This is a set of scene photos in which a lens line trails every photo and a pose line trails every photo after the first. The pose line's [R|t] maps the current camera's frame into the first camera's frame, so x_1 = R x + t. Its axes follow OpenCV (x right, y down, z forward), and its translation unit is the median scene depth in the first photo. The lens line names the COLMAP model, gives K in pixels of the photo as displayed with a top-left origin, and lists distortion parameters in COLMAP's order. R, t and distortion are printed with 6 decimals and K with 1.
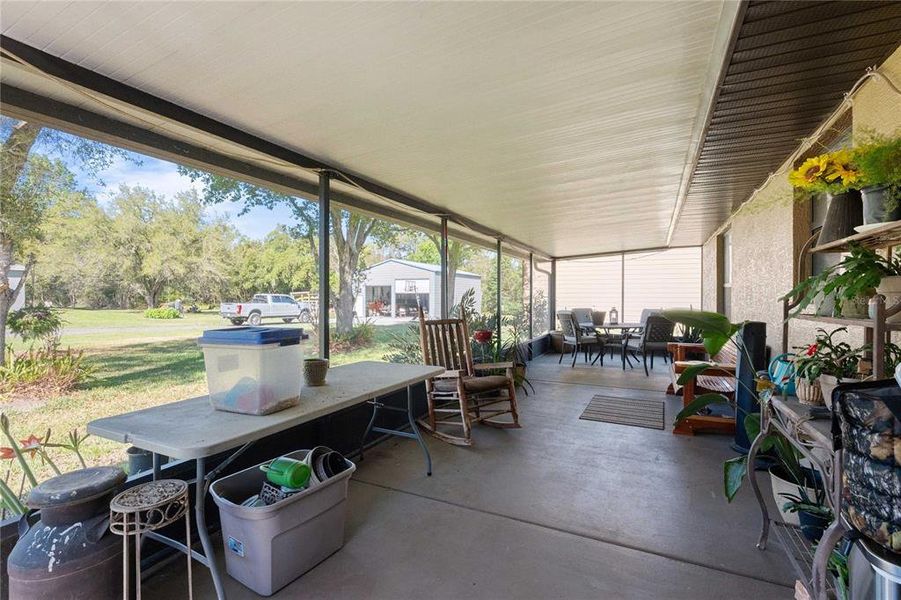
lens RADIAL K [[396.1, 0, 449.9], [0, 396.1, 301.3], [0, 0, 1]] dist [0.001542, 0.000209]
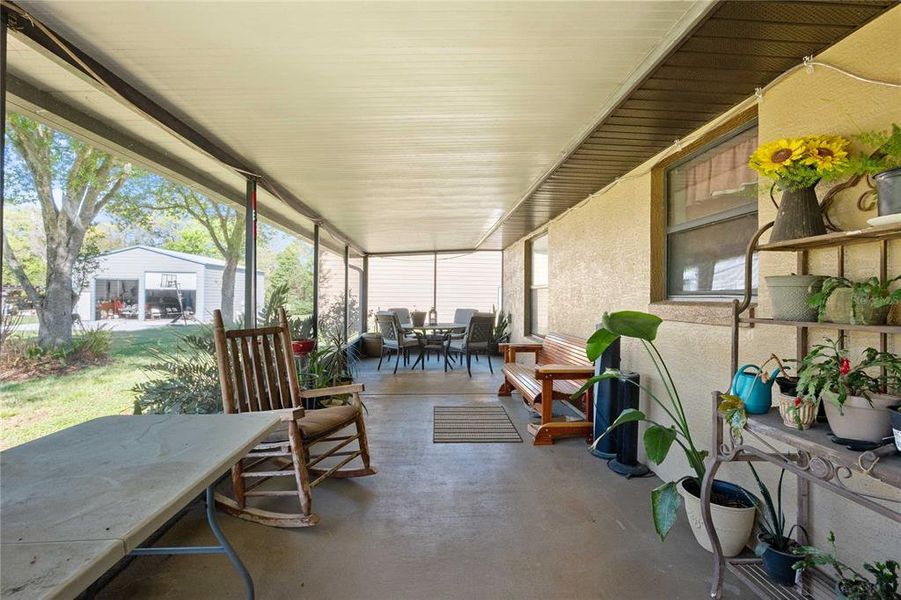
lens RADIAL K [[398.9, 0, 448.9], [0, 398.9, 296.2], [0, 0, 1]] dist [0.001807, -0.000269]
pose [[0.870171, 0.008658, 0.492674, -0.030526], [-0.003499, 0.999929, -0.011394, -0.001042], [-0.492737, 0.008191, 0.870139, 0.125550]]
